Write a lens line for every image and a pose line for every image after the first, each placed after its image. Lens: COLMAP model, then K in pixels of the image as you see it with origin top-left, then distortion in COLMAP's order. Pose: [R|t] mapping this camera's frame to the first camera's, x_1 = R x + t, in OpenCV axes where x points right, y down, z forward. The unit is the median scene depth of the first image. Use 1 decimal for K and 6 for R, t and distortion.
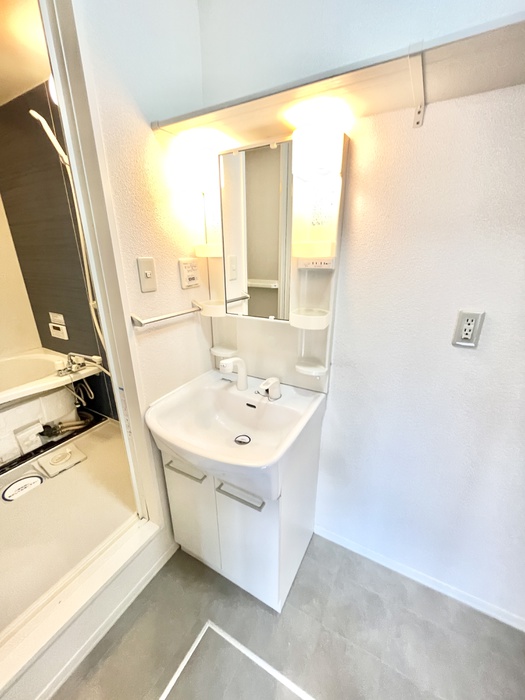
lens RADIAL K [[281.1, 0, 262.5], [0, 281.1, 350.0], [0, 0, 1]] dist [-0.001442, -0.000146]
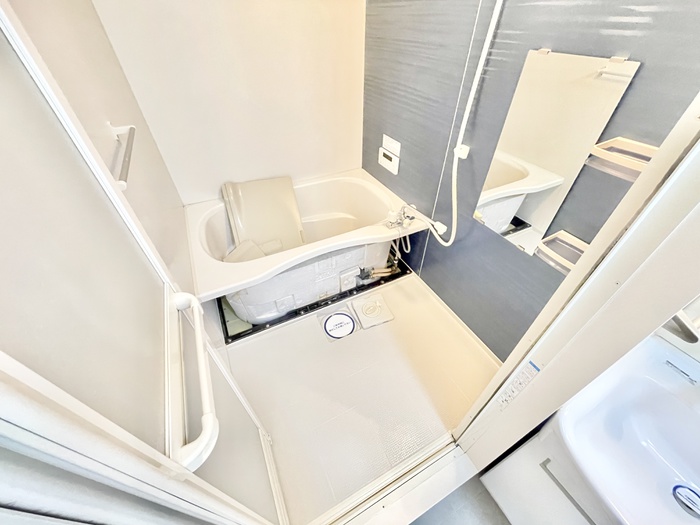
lens RADIAL K [[281.1, 0, 350.0], [0, 281.1, 262.5], [0, 0, 1]] dist [-0.001442, -0.000146]
pose [[0.827667, 0.374035, -0.418408, -0.404464], [-0.184067, 0.885212, 0.427223, -0.154376], [0.530176, -0.276584, 0.801508, 0.205851]]
